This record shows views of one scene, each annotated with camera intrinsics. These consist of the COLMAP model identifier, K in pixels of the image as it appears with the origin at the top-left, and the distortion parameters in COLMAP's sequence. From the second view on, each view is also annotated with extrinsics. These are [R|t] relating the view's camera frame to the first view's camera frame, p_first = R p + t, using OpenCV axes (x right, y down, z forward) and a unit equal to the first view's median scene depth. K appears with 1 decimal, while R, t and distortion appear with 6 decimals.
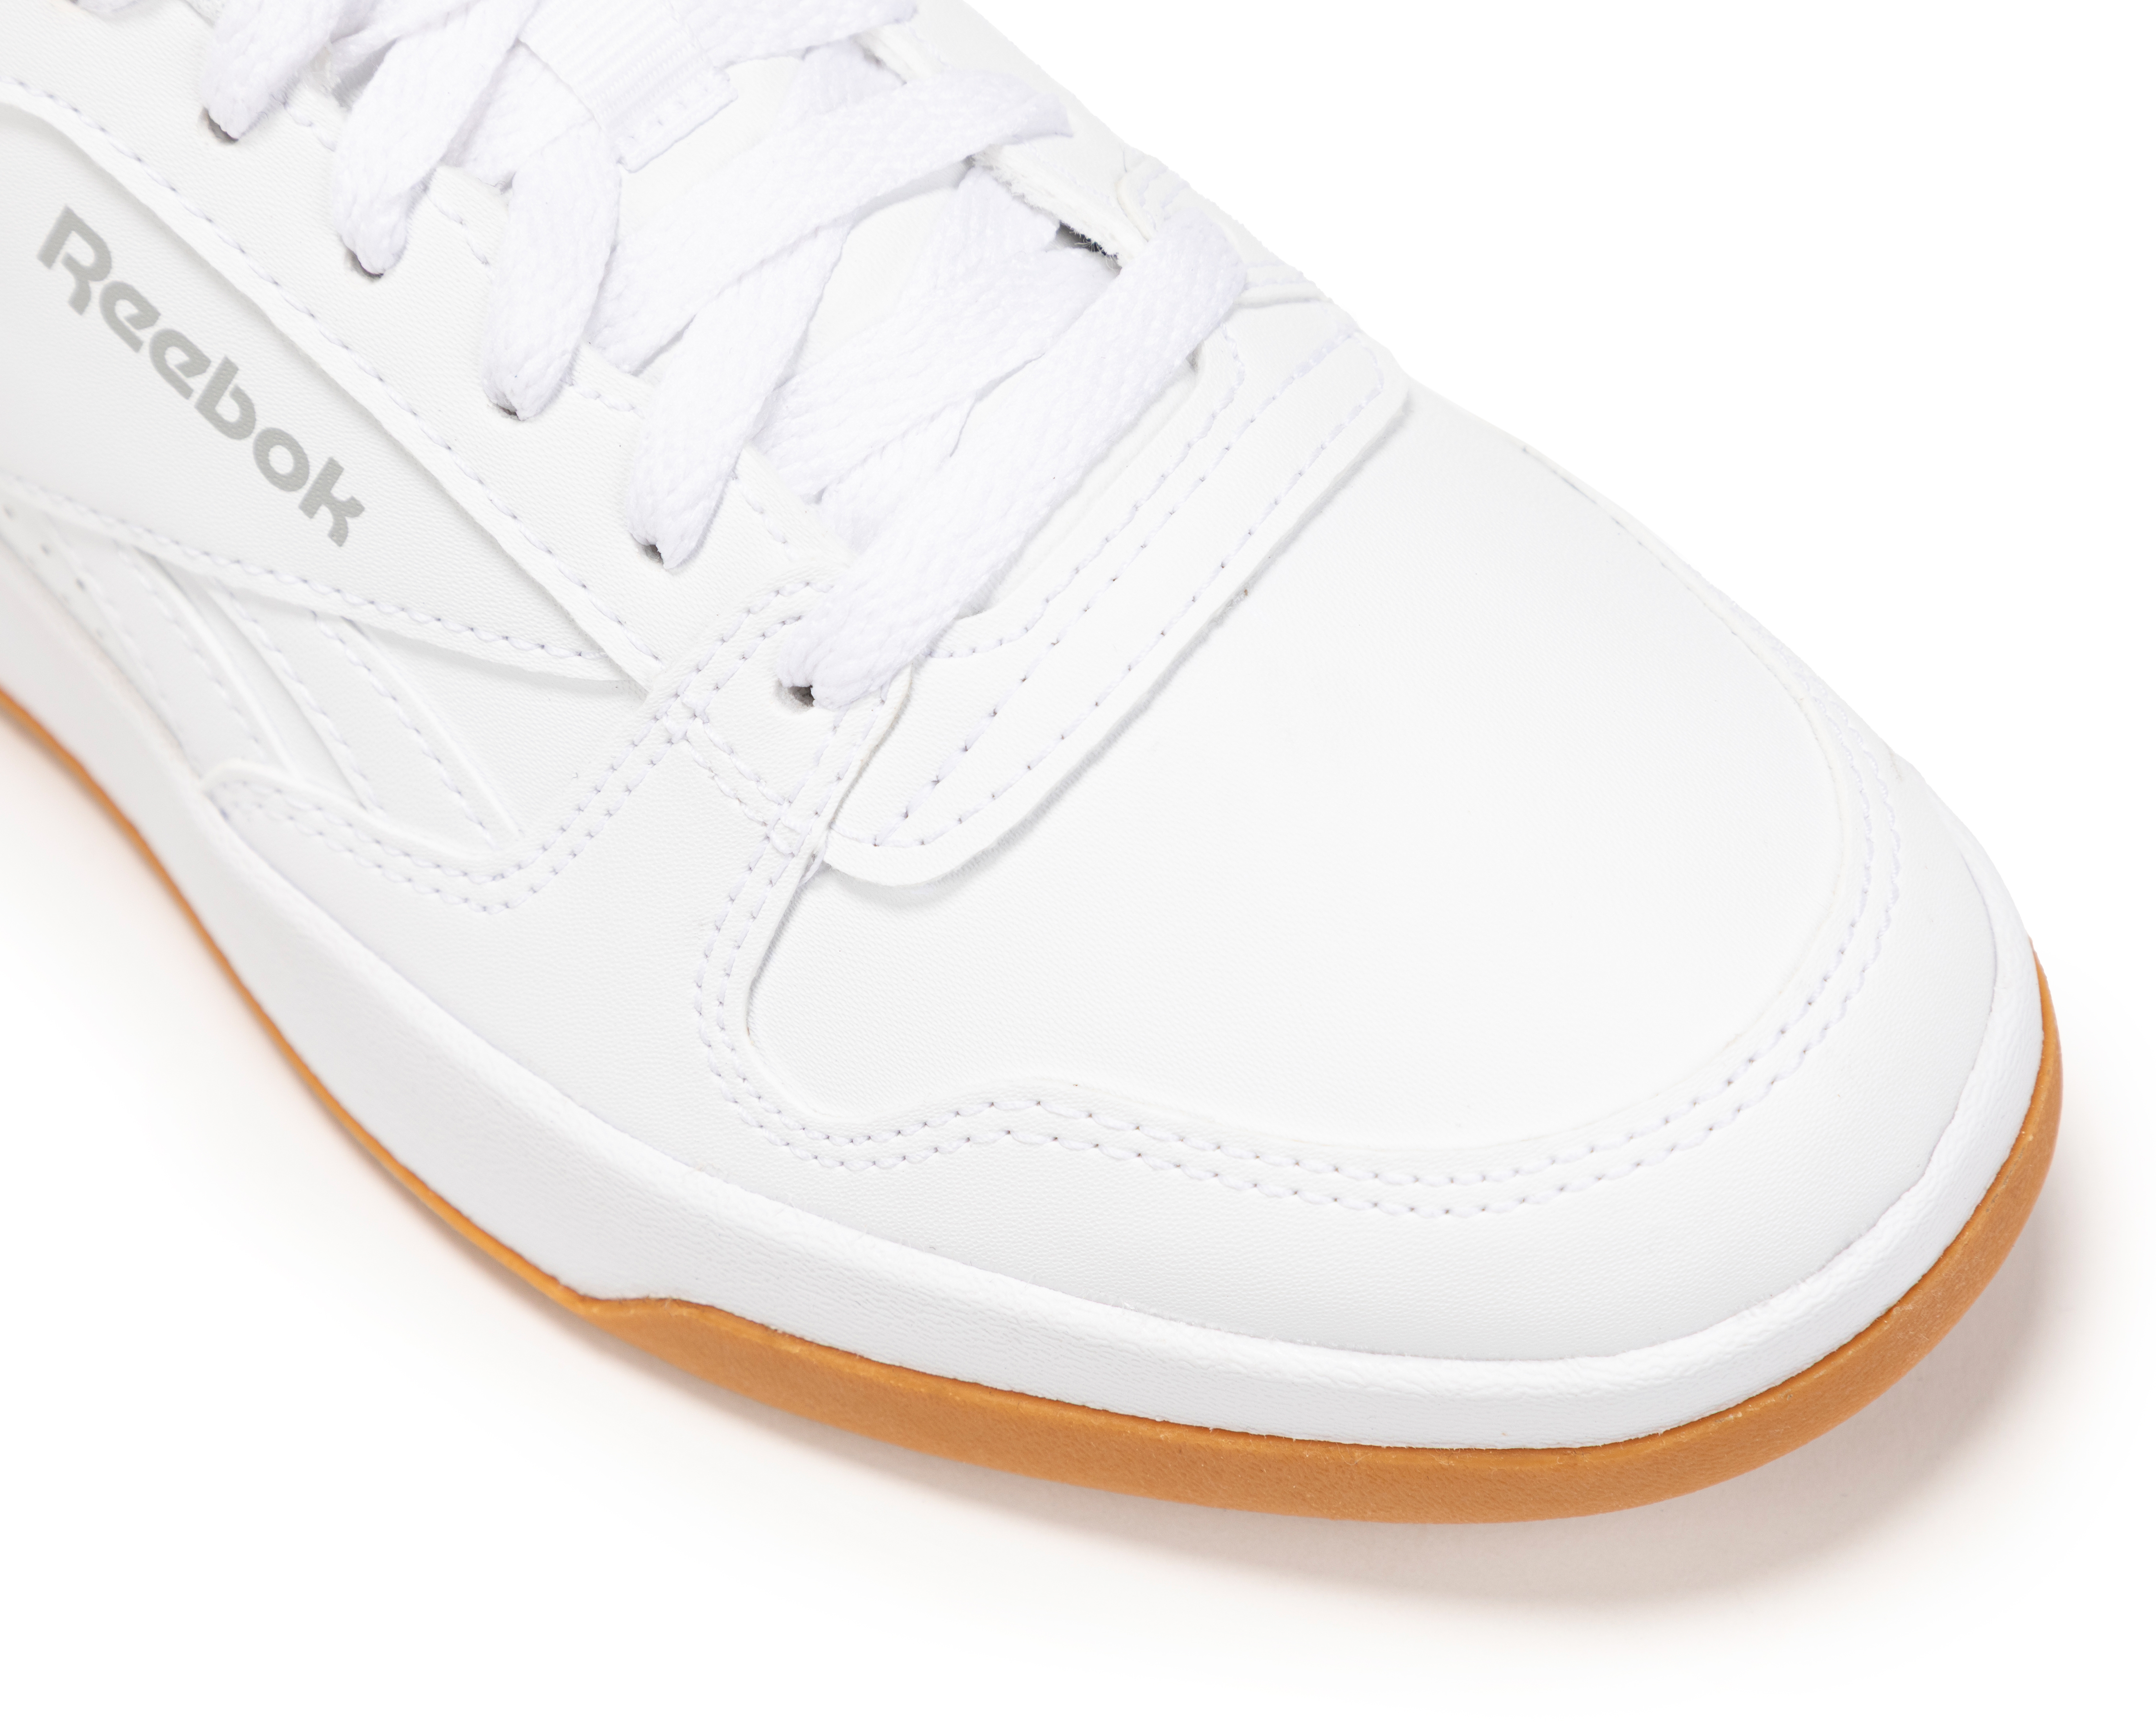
lens RADIAL K [[6435.2, 0, 1078.0], [0, 6435.2, 862.5], [0, 0, 1]] dist [-0.201526, 1.758741]
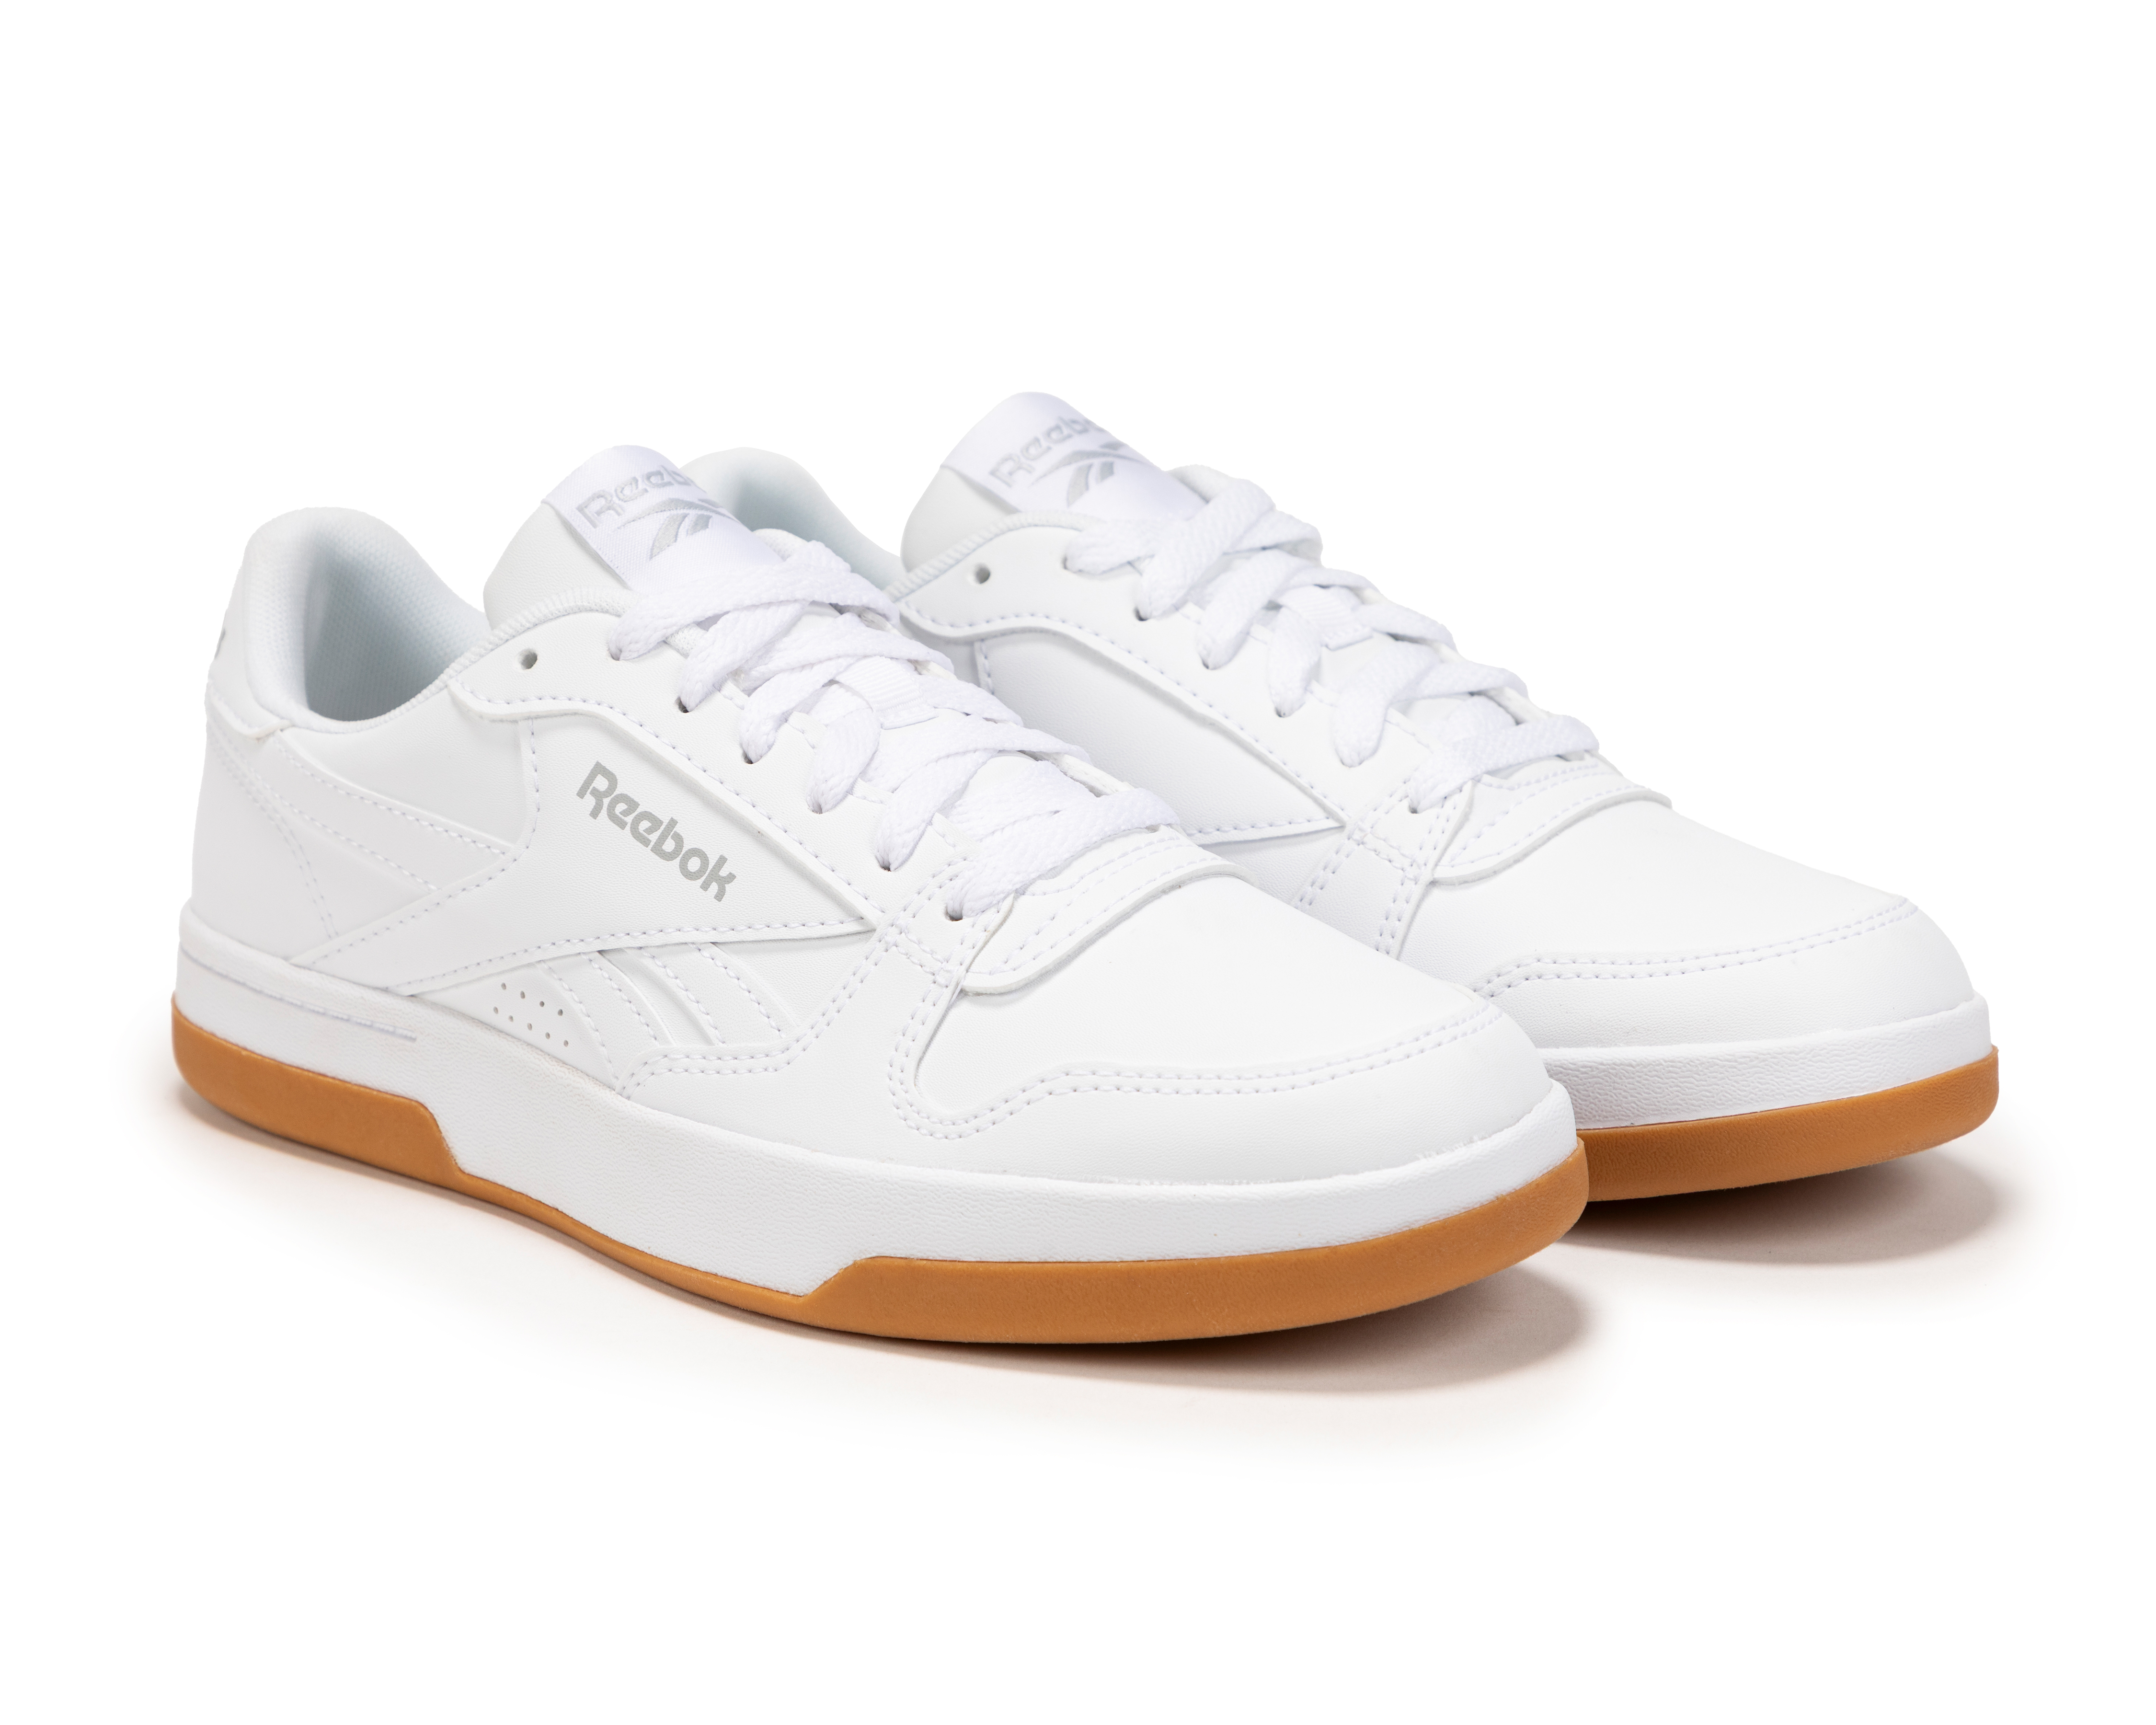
lens RADIAL K [[6412.8, 0, 1078.0], [0, 6412.8, 862.5], [0, 0, 1]] dist [-0.152509, -0.353477]
pose [[0.997385, 0.069508, 0.019800, -0.045546], [-0.039227, 0.750716, -0.659459, 1.265036], [-0.060702, 0.656958, 0.751479, -0.510816]]
